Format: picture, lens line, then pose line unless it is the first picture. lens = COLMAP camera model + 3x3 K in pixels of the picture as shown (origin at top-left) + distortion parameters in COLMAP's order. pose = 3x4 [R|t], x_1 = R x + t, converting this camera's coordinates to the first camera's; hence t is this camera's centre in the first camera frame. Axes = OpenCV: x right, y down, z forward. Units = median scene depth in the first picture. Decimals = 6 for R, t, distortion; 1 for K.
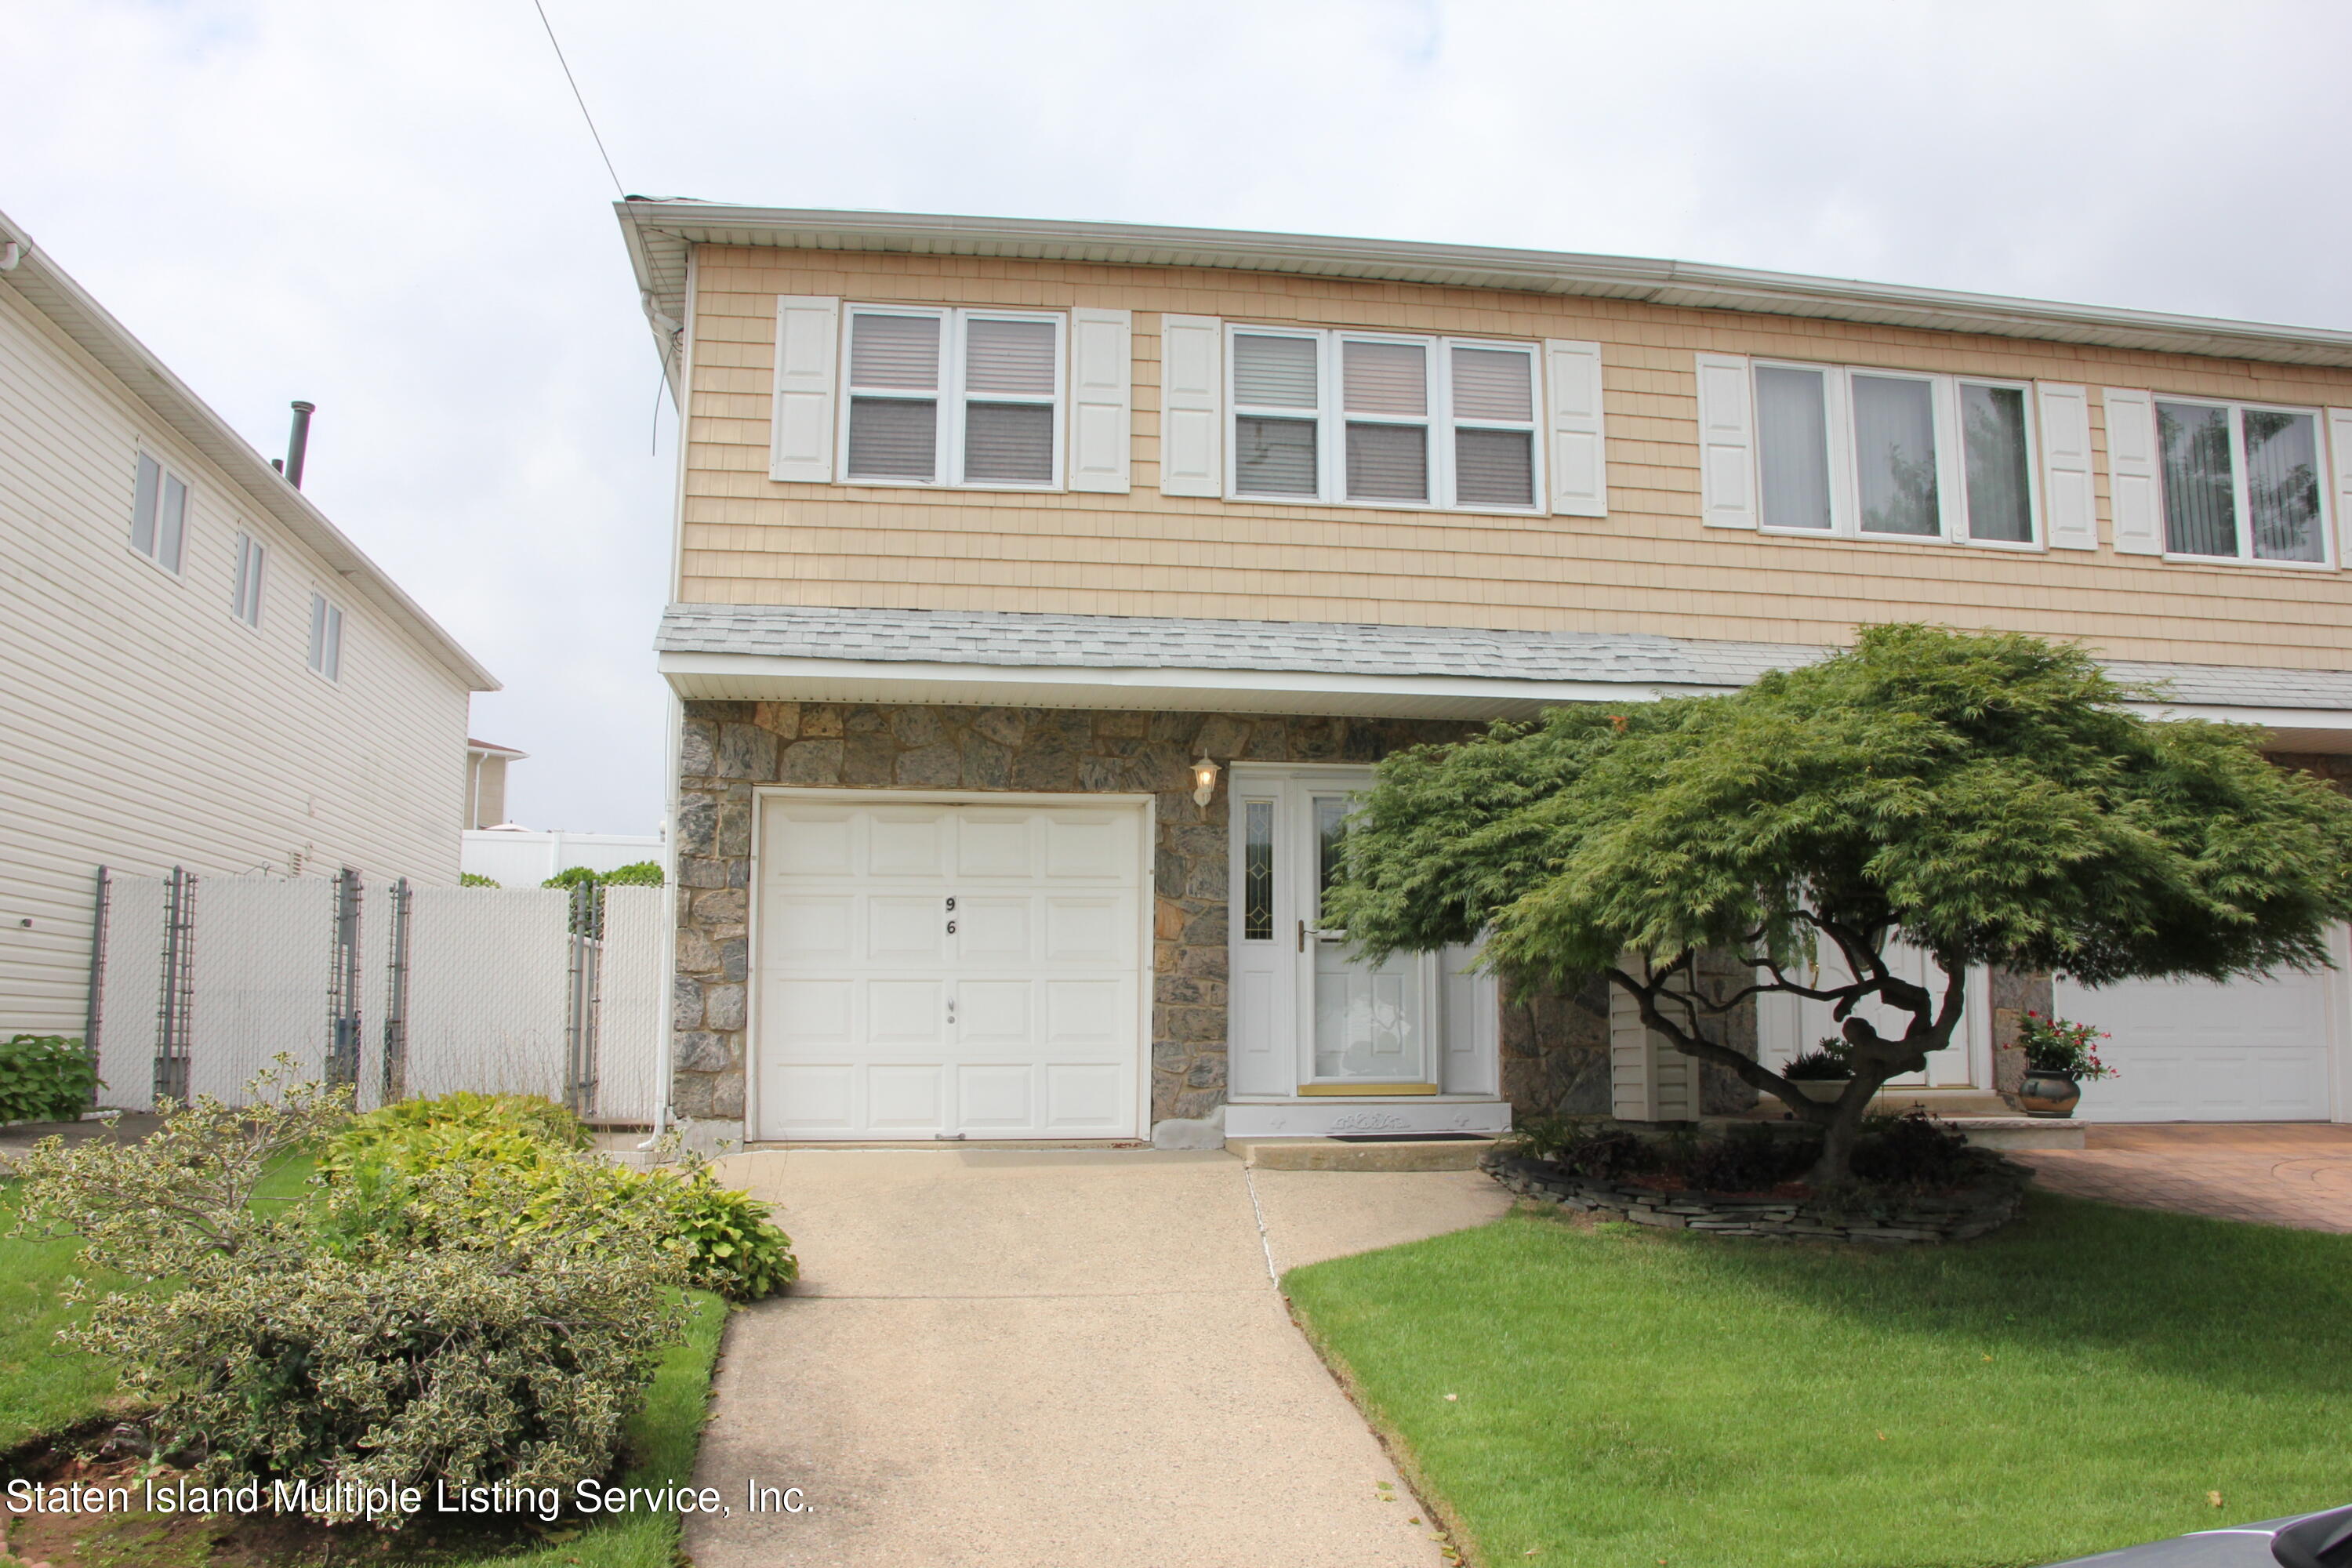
lens RADIAL K [[1915.0, 0, 1178.7], [0, 1915.0, 825.4], [0, 0, 1]] dist [-0.202363, 0.209781]
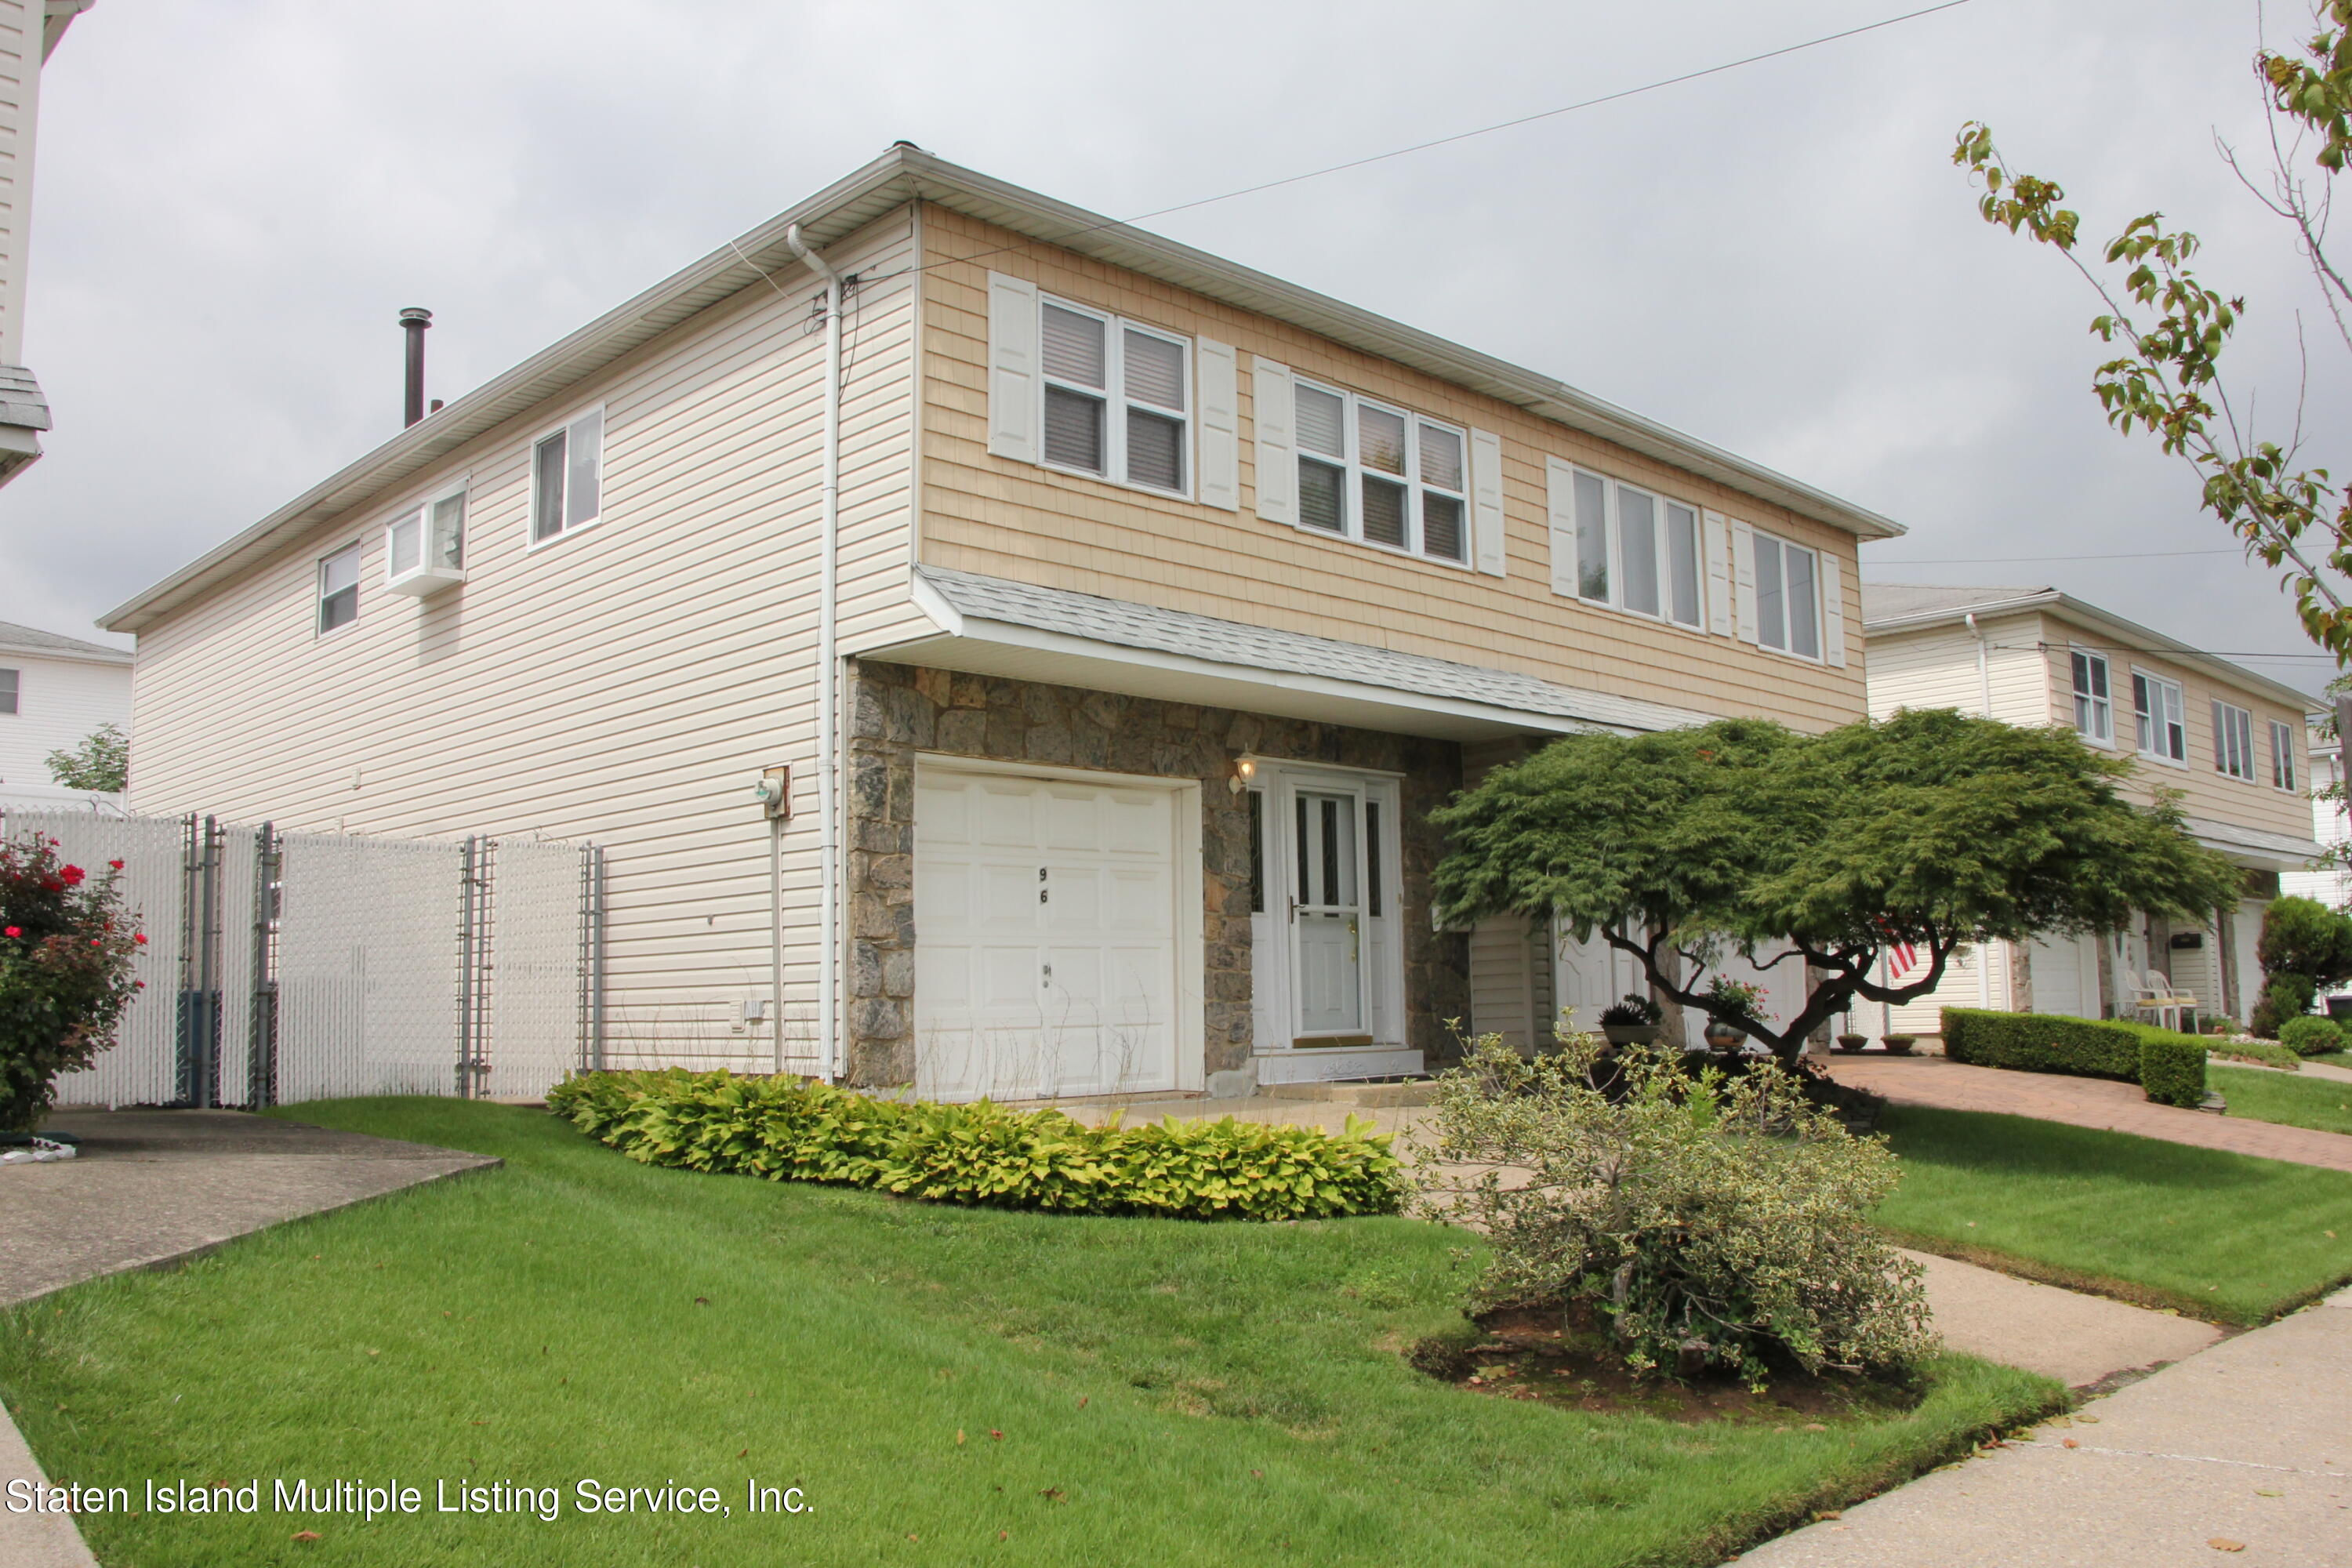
lens RADIAL K [[1915.0, 0, 1178.7], [0, 1915.0, 825.4], [0, 0, 1]] dist [-0.202363, 0.209781]
pose [[0.814430, 0.041327, 0.578788, -0.683987], [-0.049269, 0.998784, -0.001989, 0.013060], [-0.578166, -0.026897, 0.815476, 0.100604]]
